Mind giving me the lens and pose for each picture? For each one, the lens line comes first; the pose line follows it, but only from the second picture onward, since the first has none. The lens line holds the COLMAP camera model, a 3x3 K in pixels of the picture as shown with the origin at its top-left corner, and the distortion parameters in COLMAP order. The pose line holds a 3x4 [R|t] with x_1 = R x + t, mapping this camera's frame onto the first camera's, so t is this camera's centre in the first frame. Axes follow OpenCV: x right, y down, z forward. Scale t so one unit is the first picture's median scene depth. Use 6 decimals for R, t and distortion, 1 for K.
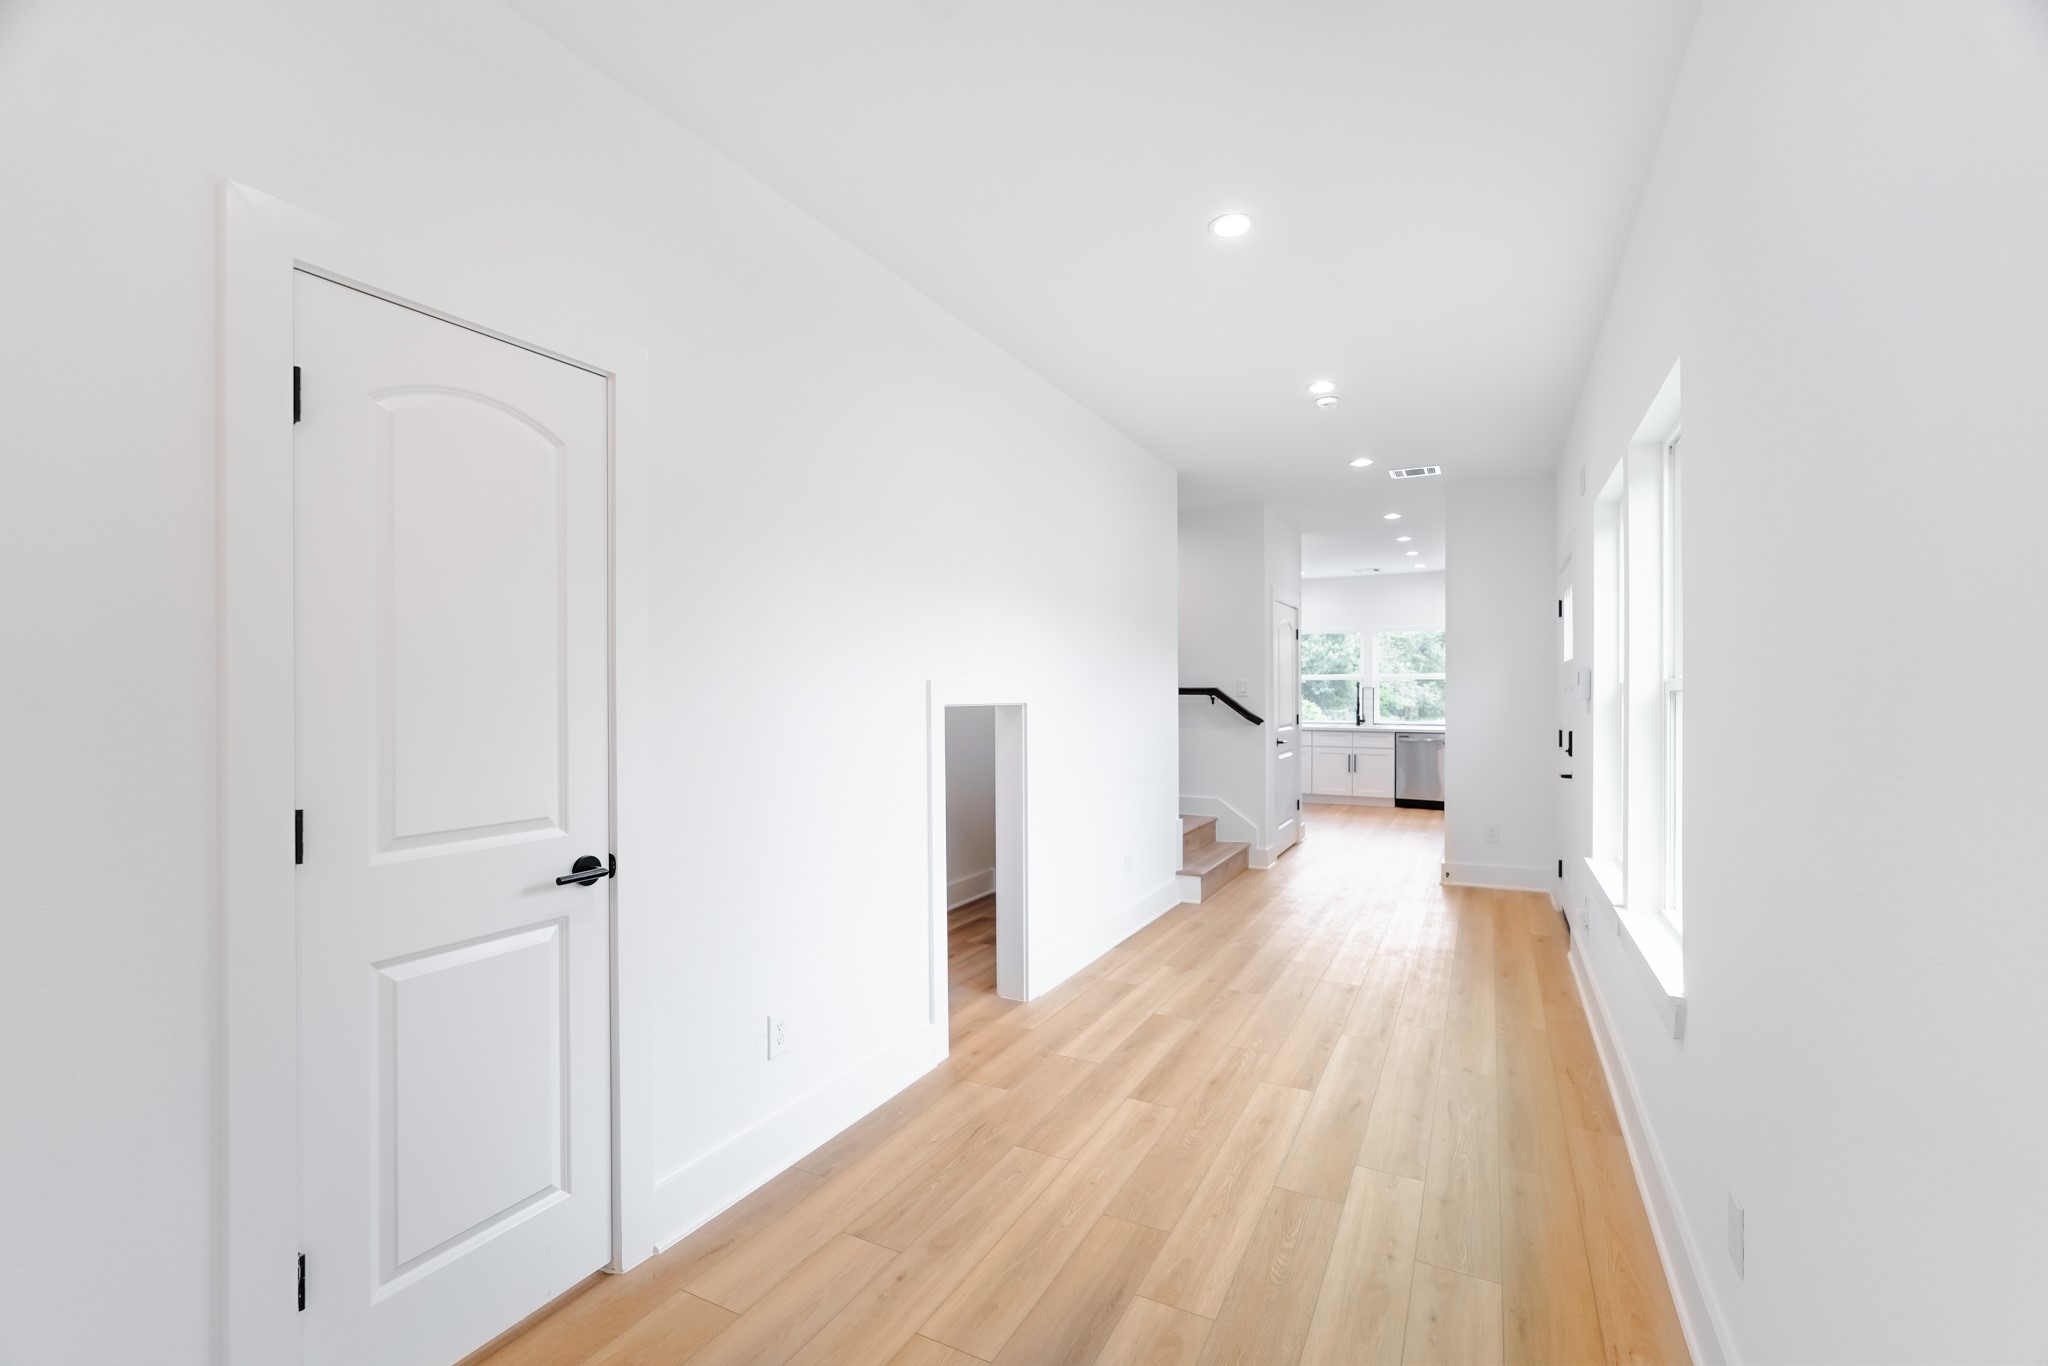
lens RADIAL K [[908.1, 0, 1011.7], [0, 908.1, 668.5], [0, 0, 1]] dist [0.000413, 0.000443]
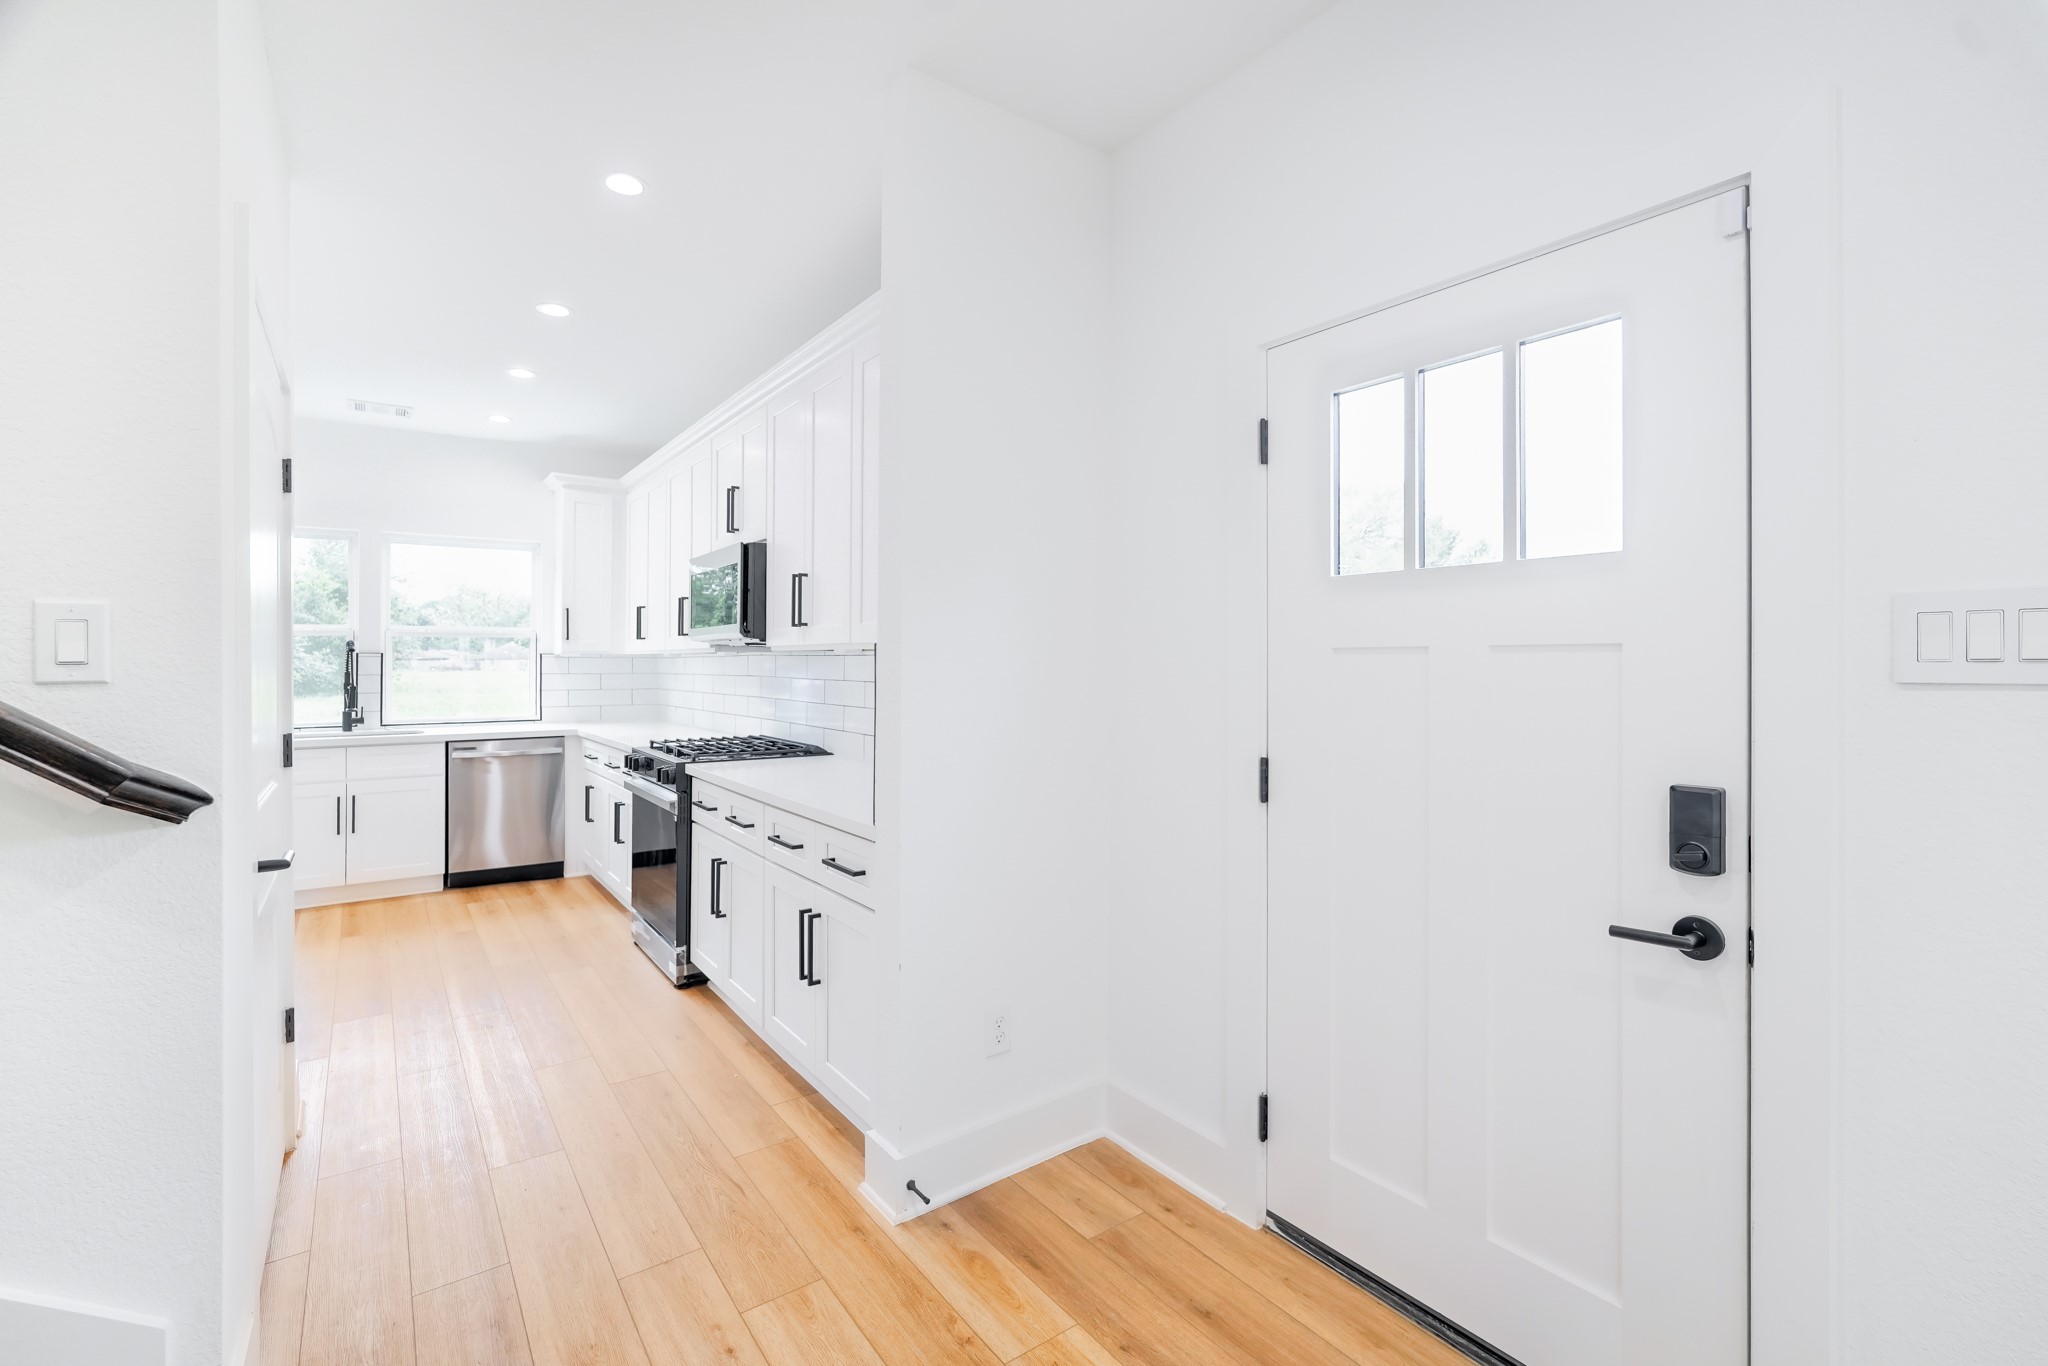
lens RADIAL K [[908.1, 0, 1011.7], [0, 908.1, 668.5], [0, 0, 1]] dist [0.000413, 0.000443]
pose [[0.451501, -0.006176, 0.892249, 0.172278], [-0.023652, 0.999542, 0.018888, 0.019050], [-0.891957, -0.029632, 0.451148, 0.736477]]
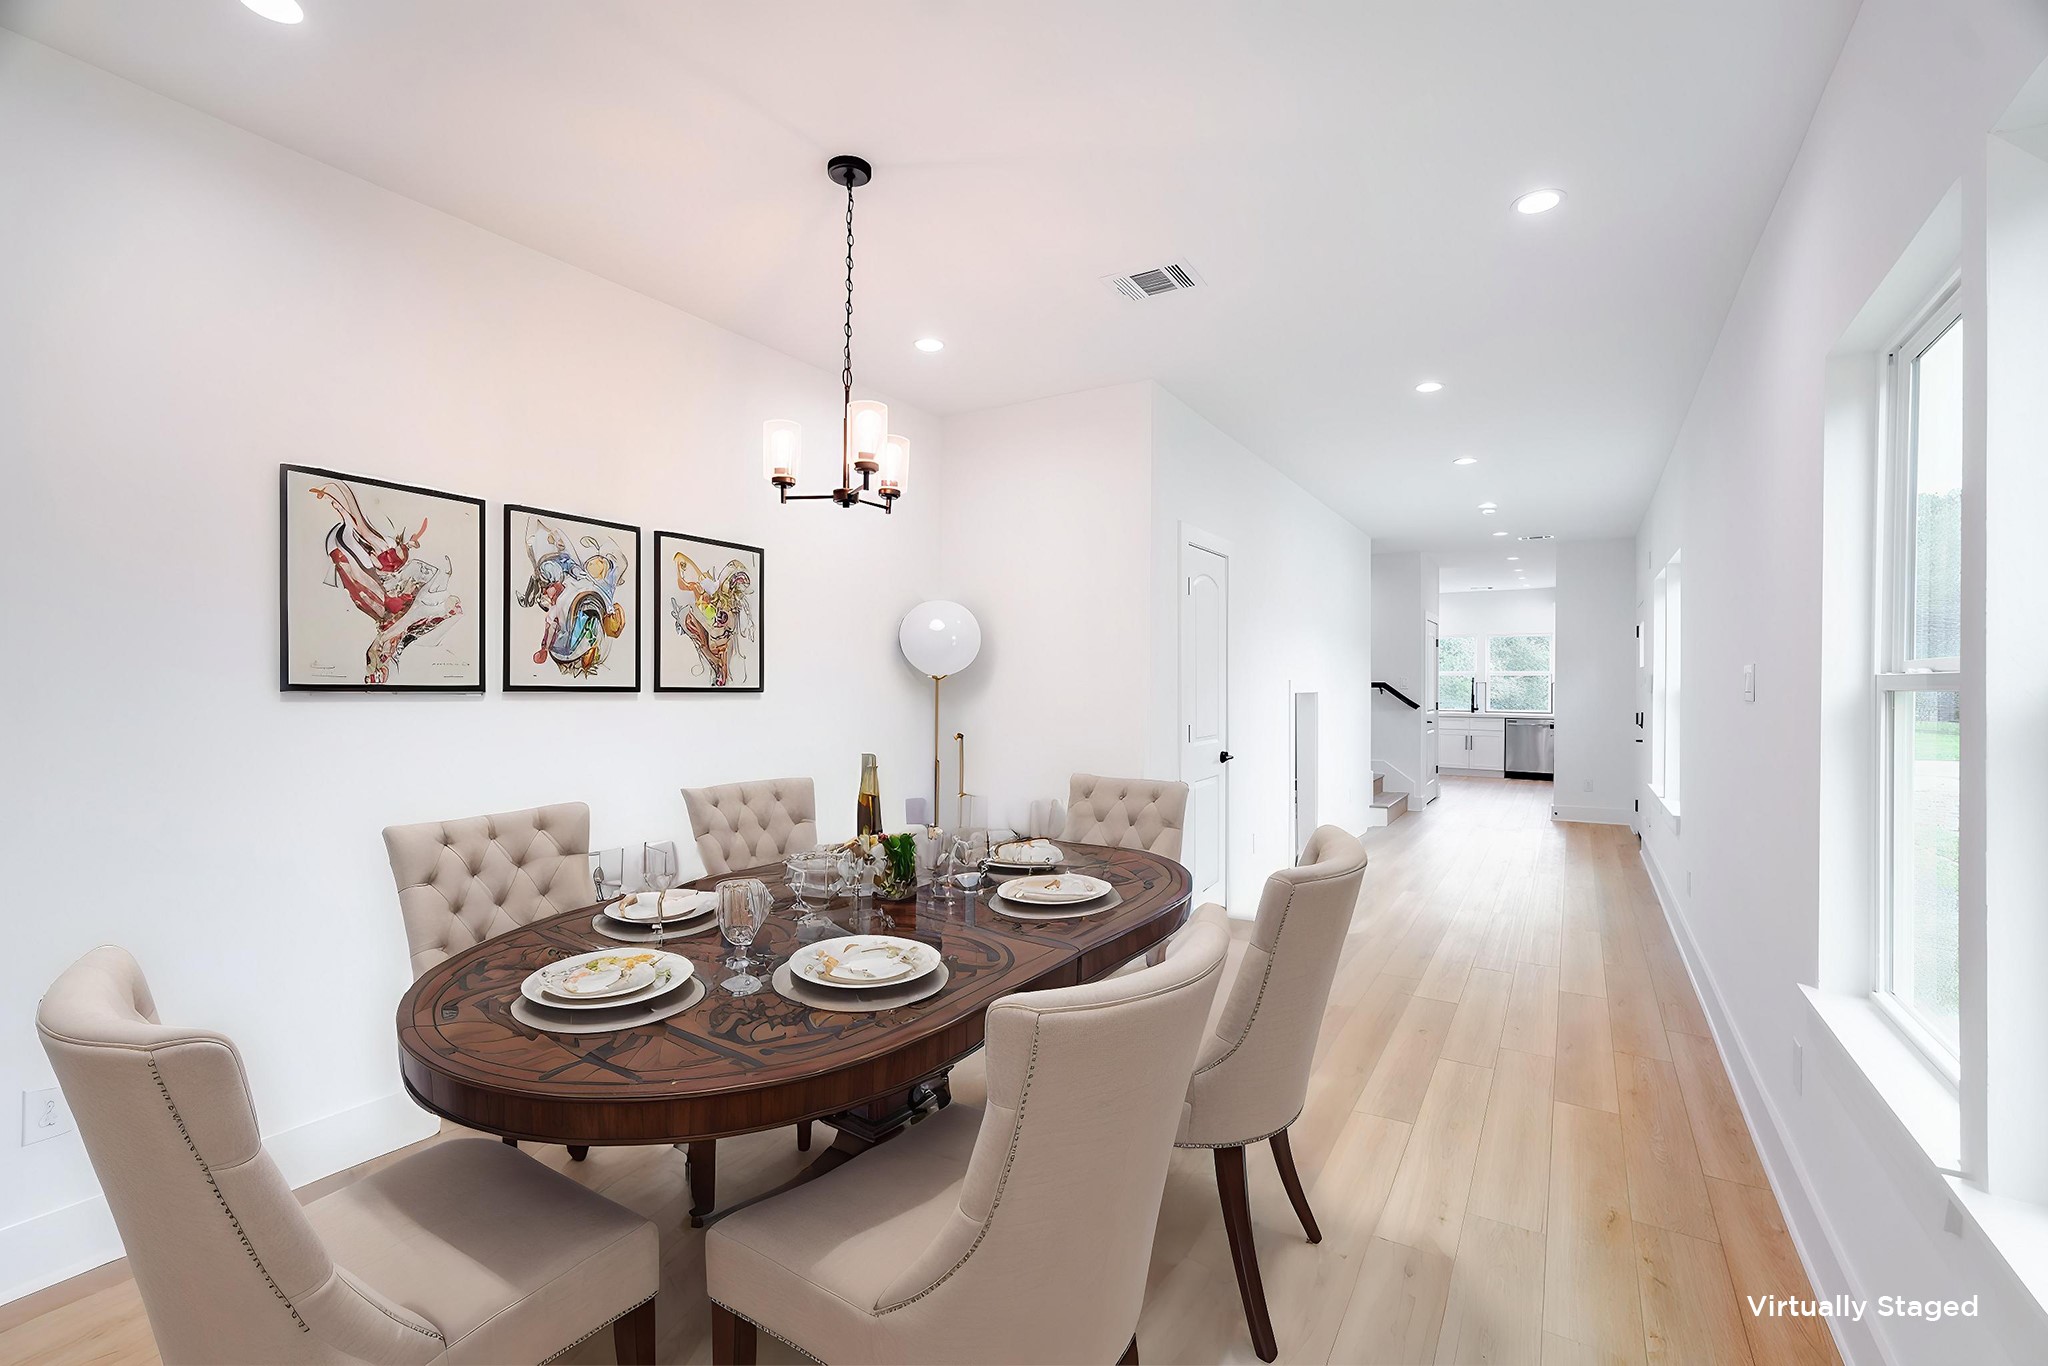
lens RADIAL K [[908.1, 0, 1011.7], [0, 908.1, 668.5], [0, 0, 1]] dist [0.000413, 0.000443]
pose [[0.997363, 0.000338, -0.072576, -0.241715], [0.000324, 0.999958, 0.009121, -0.013398], [0.072576, -0.009120, 0.997321, -0.433618]]
